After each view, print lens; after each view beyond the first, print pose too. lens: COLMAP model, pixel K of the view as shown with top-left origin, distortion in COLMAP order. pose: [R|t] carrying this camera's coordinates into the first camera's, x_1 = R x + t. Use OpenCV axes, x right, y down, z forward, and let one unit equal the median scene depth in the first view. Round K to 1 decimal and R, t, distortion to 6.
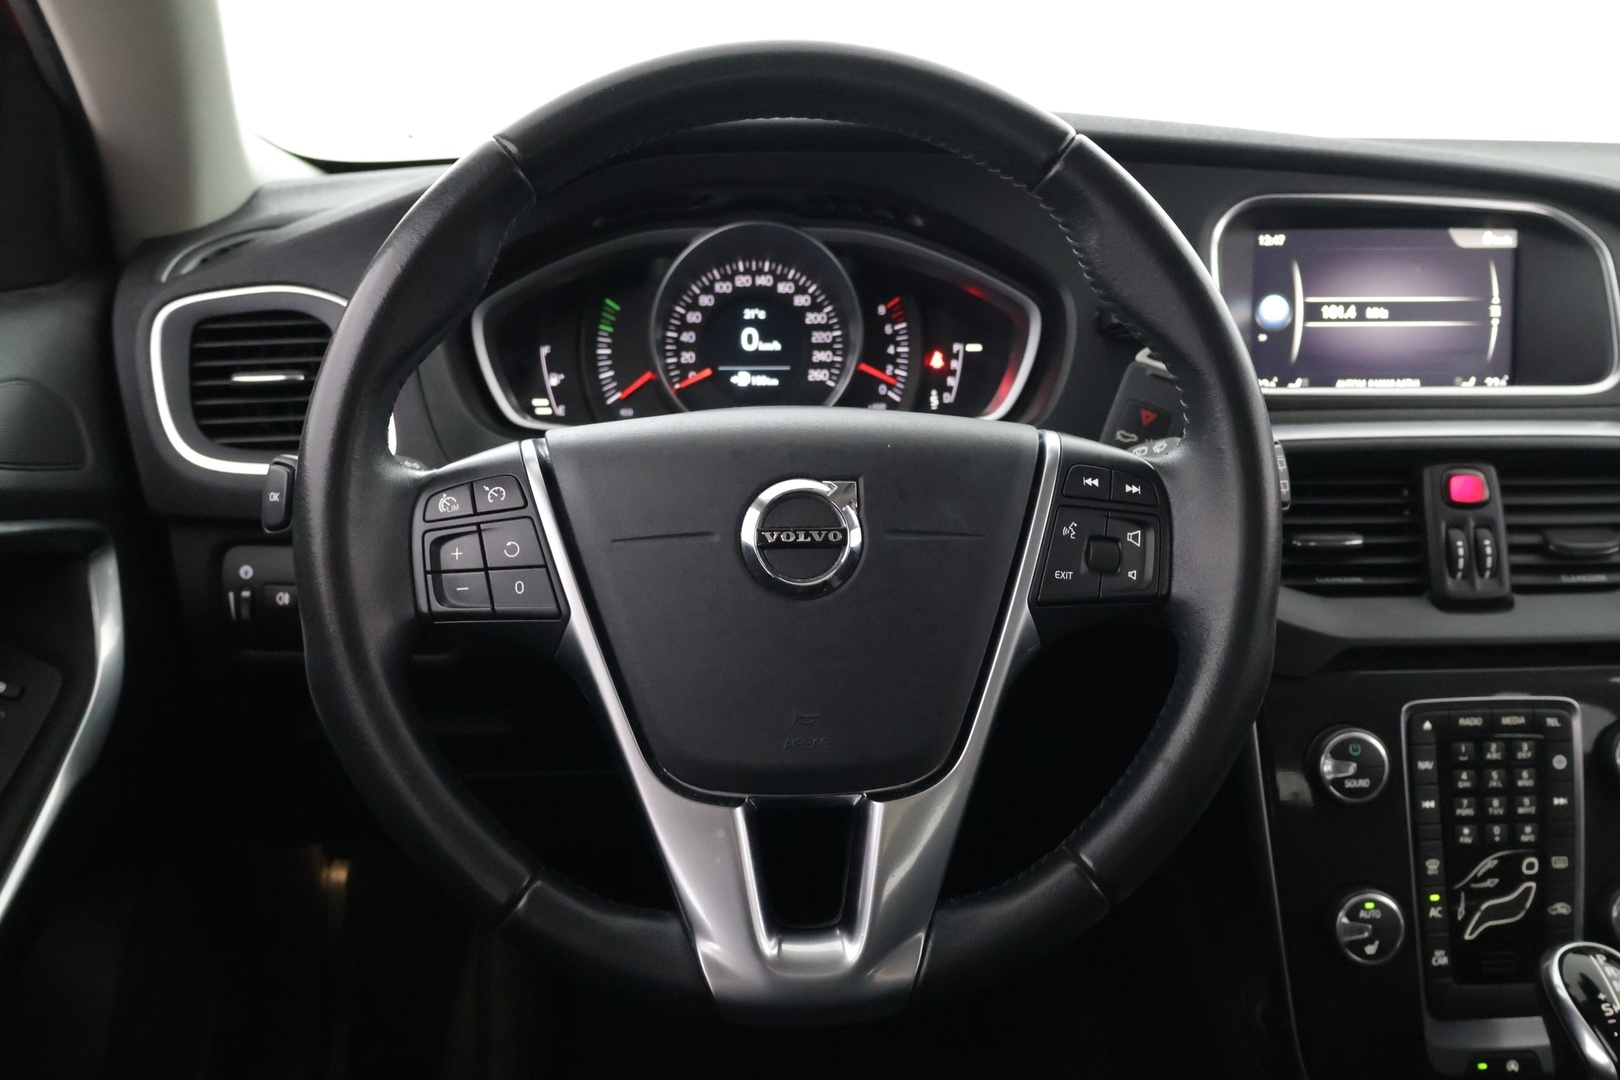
lens RADIAL K [[1685.2, 0, 813.5], [0, 1685.2, 538.0], [0, 0, 1]] dist [0.015373, 0.000000]
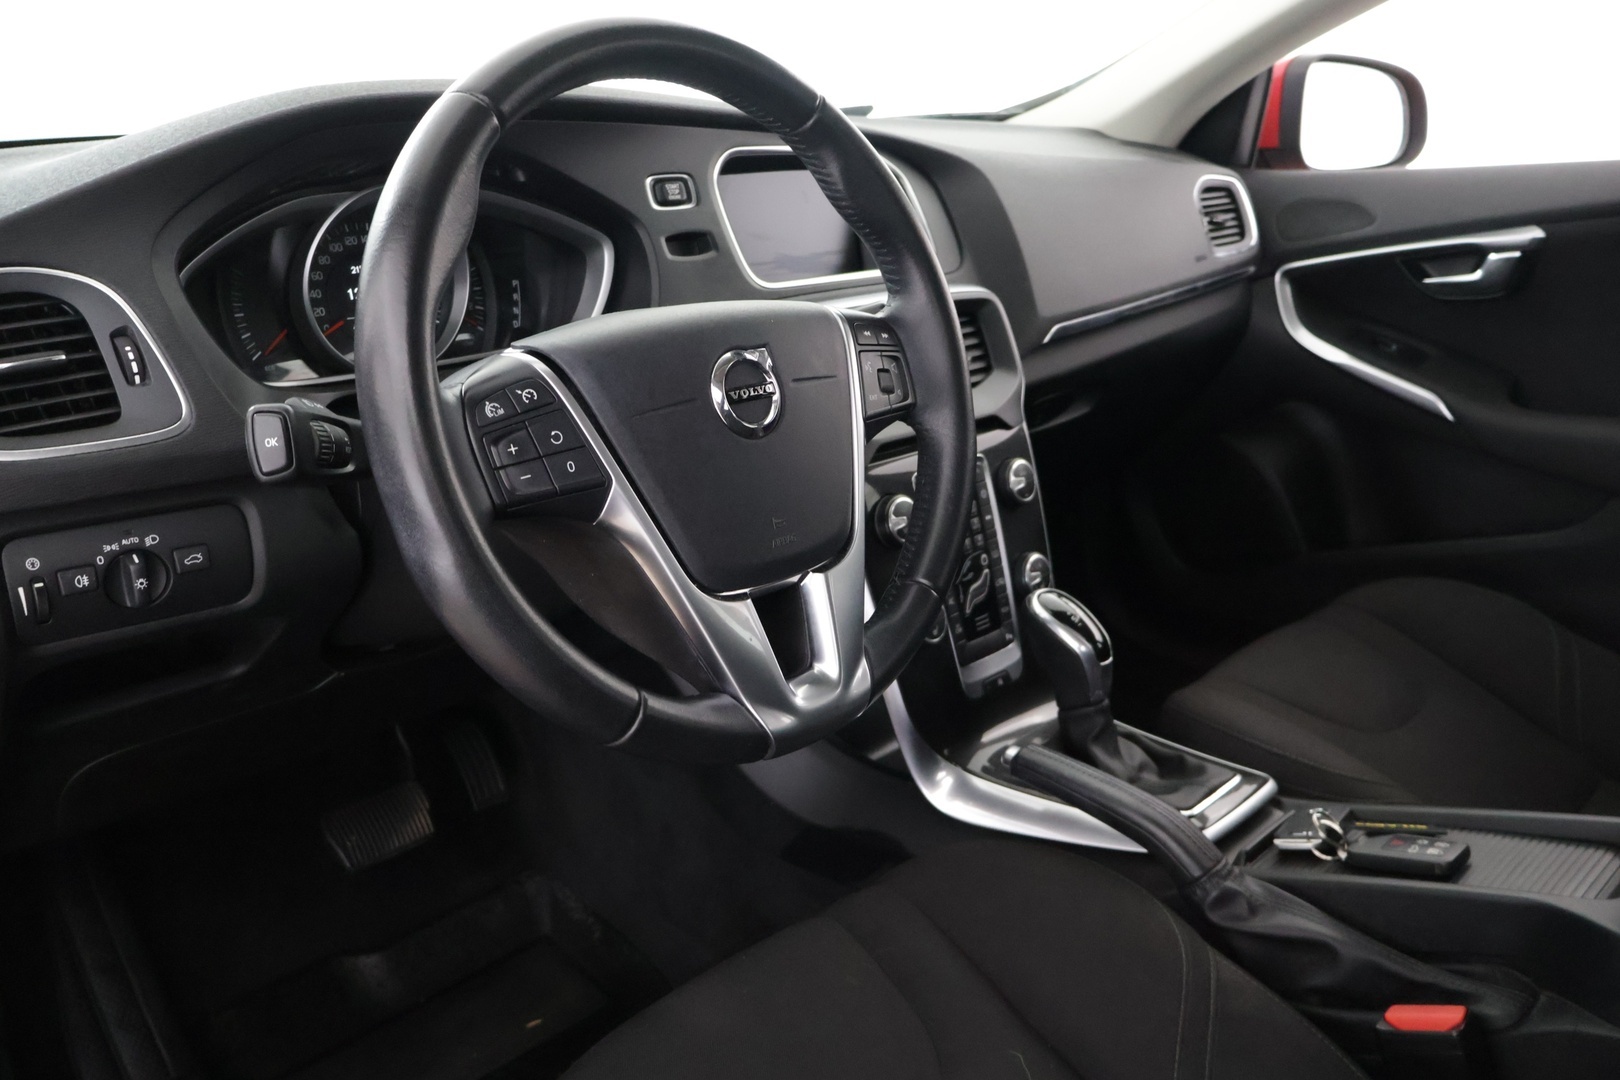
lens RADIAL K [[1375.8, 0, 818.1], [0, 1375.8, 548.9], [0, 0, 1]] dist [0.018333, -0.011970]
pose [[0.743321, -0.215357, 0.633321, -0.521744], [0.184758, 0.976027, 0.115044, 0.004001], [-0.642914, 0.031496, 0.765290, 0.100036]]
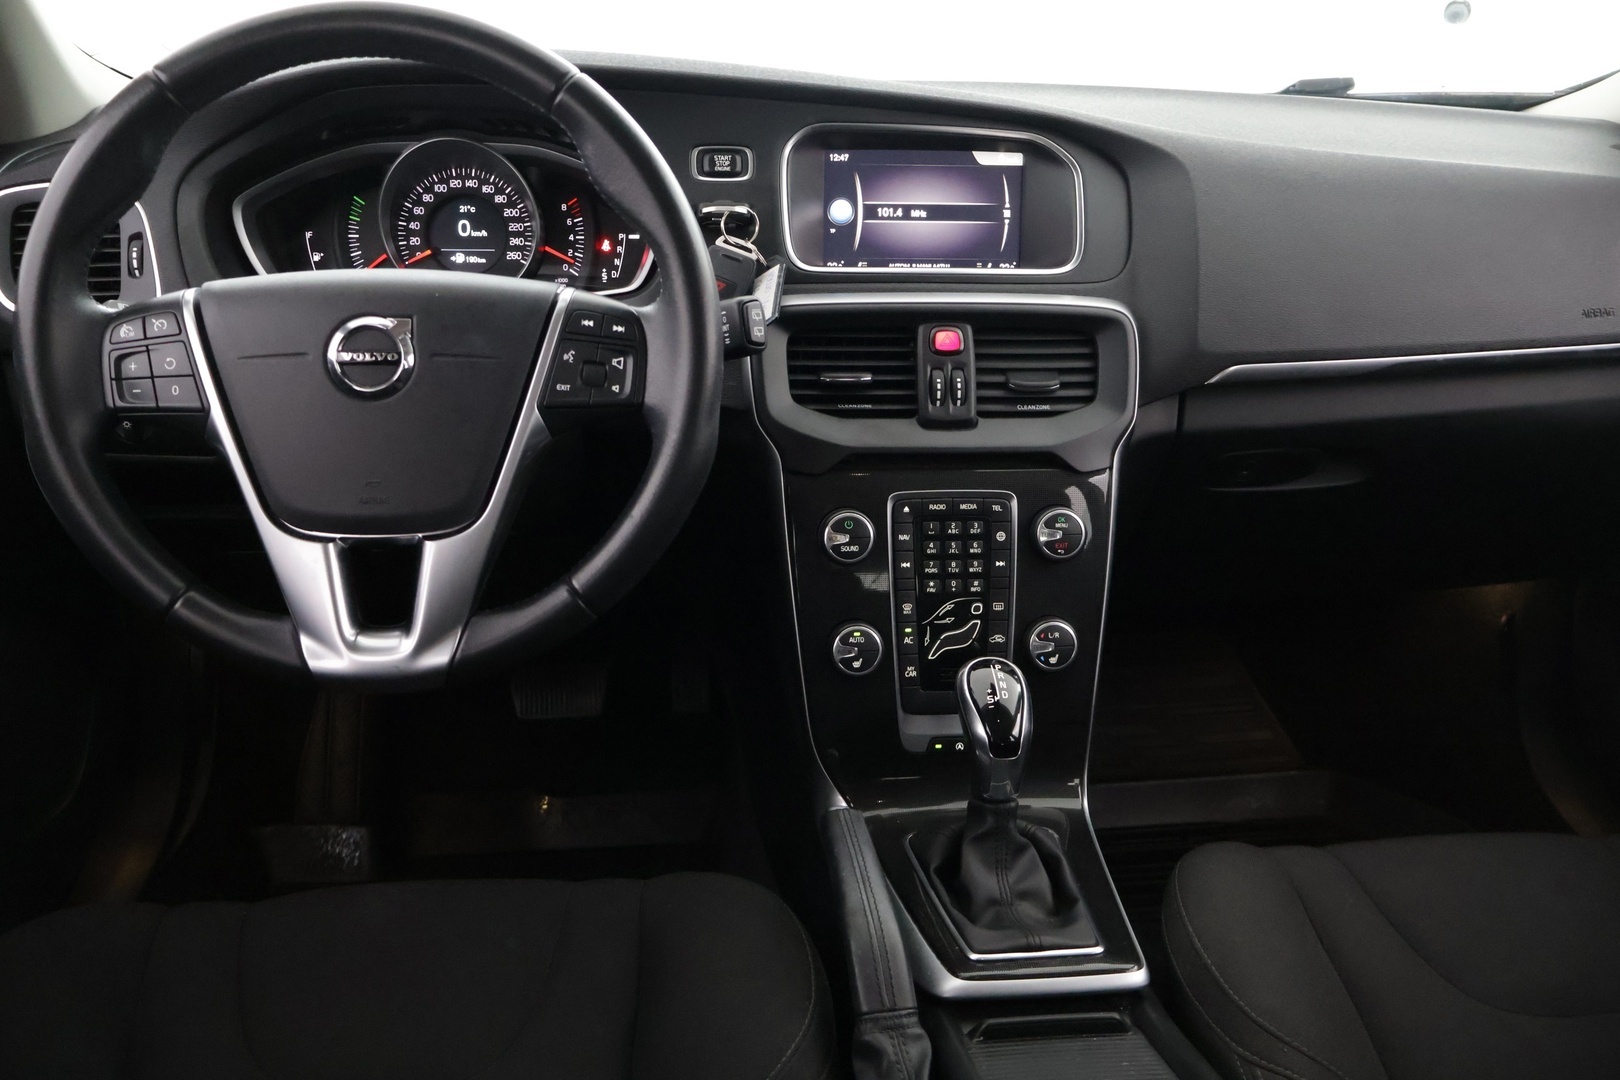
lens RADIAL K [[1375.8, 0, 810.9], [0, 1375.8, 544.3], [0, 0, 1]] dist [0.018333, -0.011970]
pose [[0.999891, 0.008893, 0.011765, 0.271063], [-0.009929, 0.995785, 0.091174, 0.036194], [-0.010905, -0.091281, 0.995765, -0.144966]]
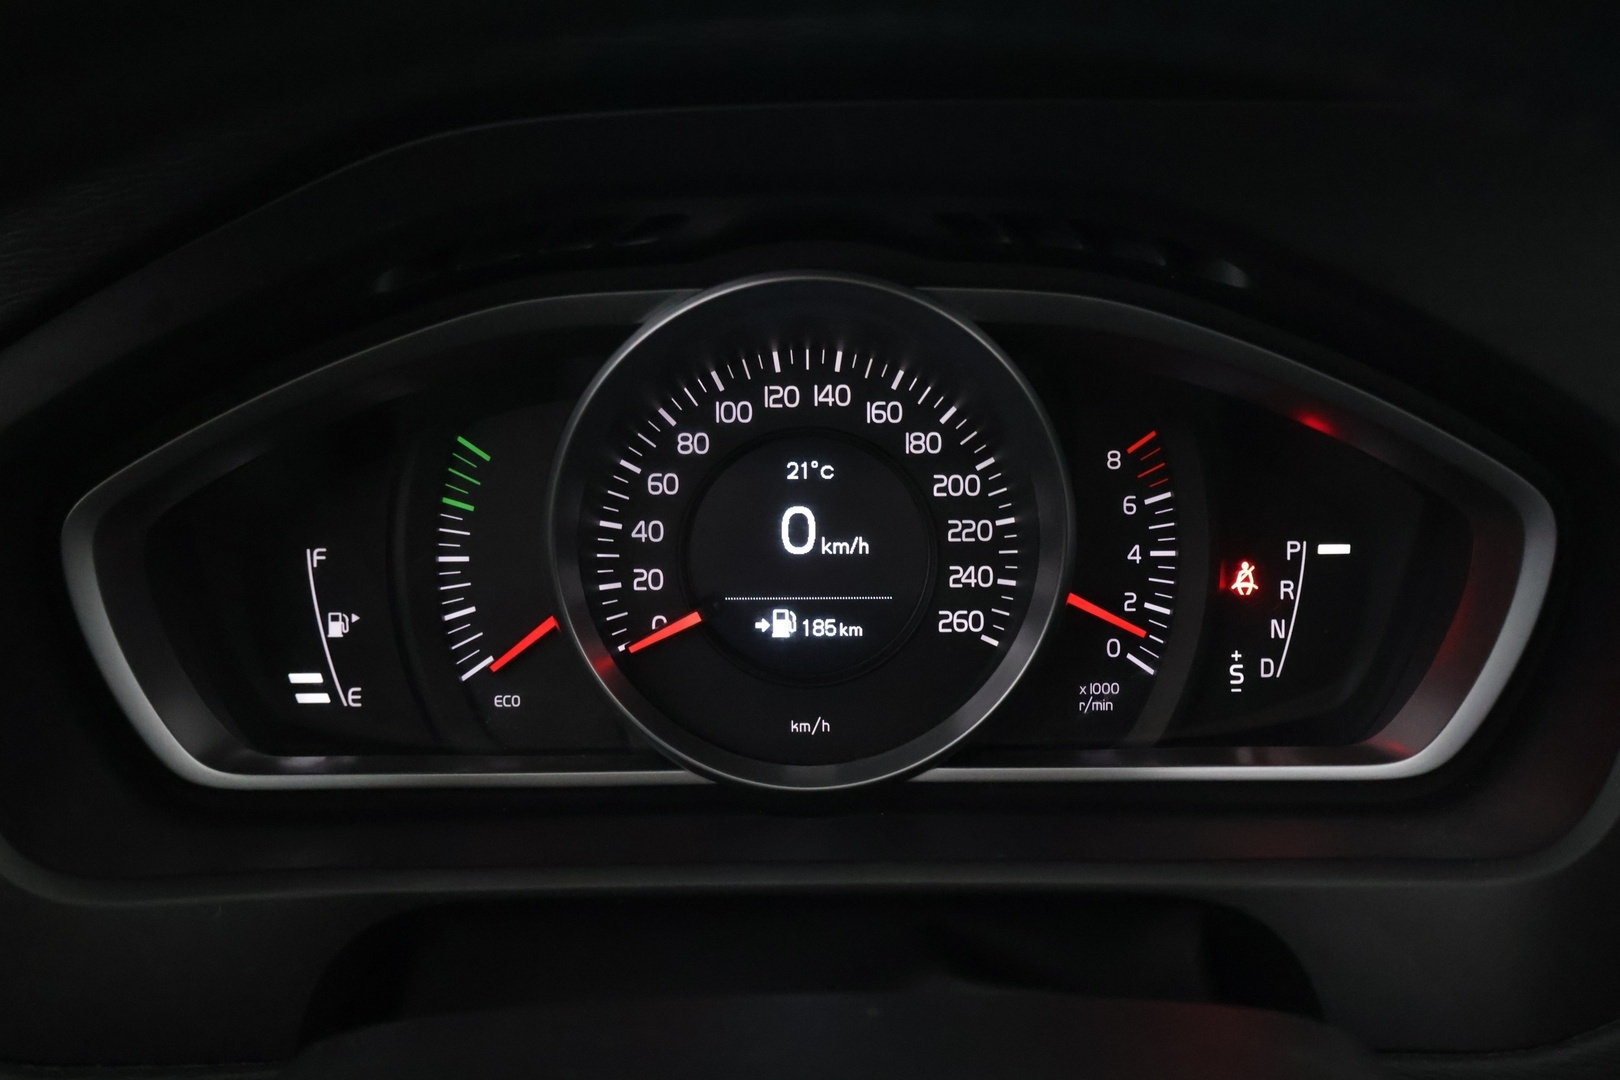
lens RADIAL K [[1911.0, 0, 803.9], [0, 1911.0, 532.5], [0, 0, 1]] dist [0.027440, 0.000000]
pose [[0.997449, 0.010294, -0.070637, -0.003026], [-0.008168, 0.999506, 0.030334, -0.156390], [0.070914, -0.029679, 0.997041, 0.620978]]
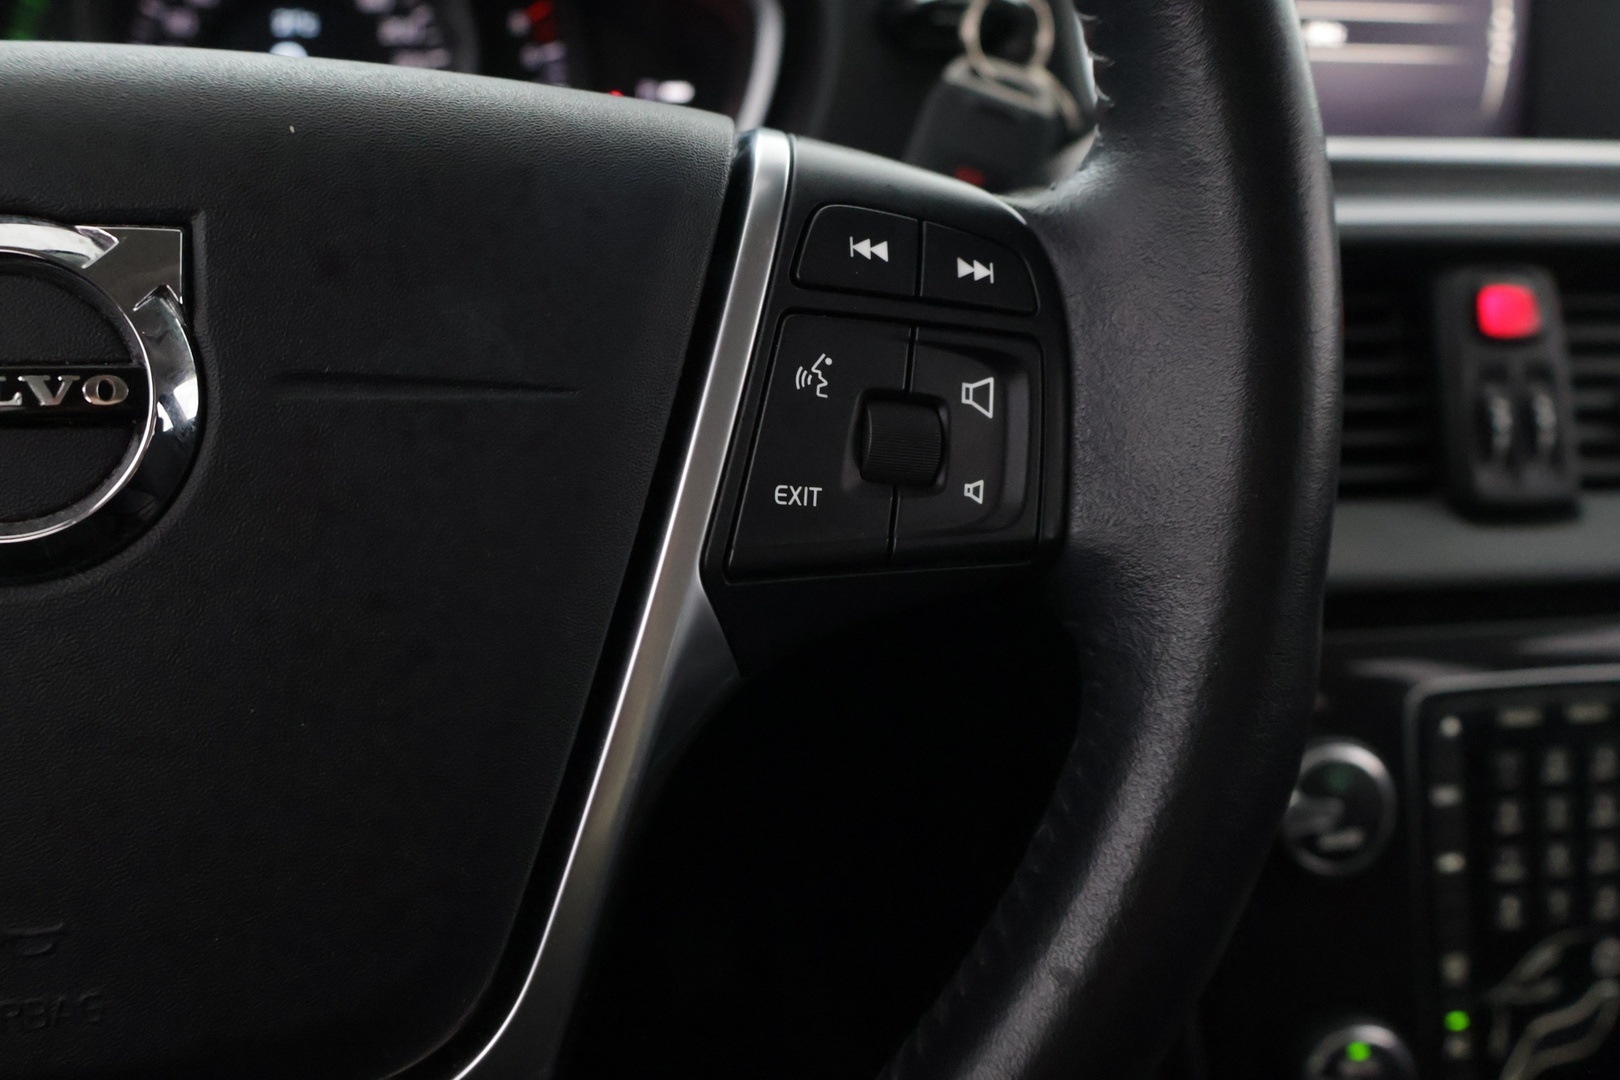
lens RADIAL K [[1503.0, 0, 798.2], [0, 1503.0, 525.4], [0, 0, 1]] dist [0.039745, 0.000000]
pose [[0.993503, -0.012034, 0.113170, 0.086439], [0.003076, 0.996870, 0.078999, 0.001813], [-0.113766, -0.078138, 0.990430, 0.521642]]
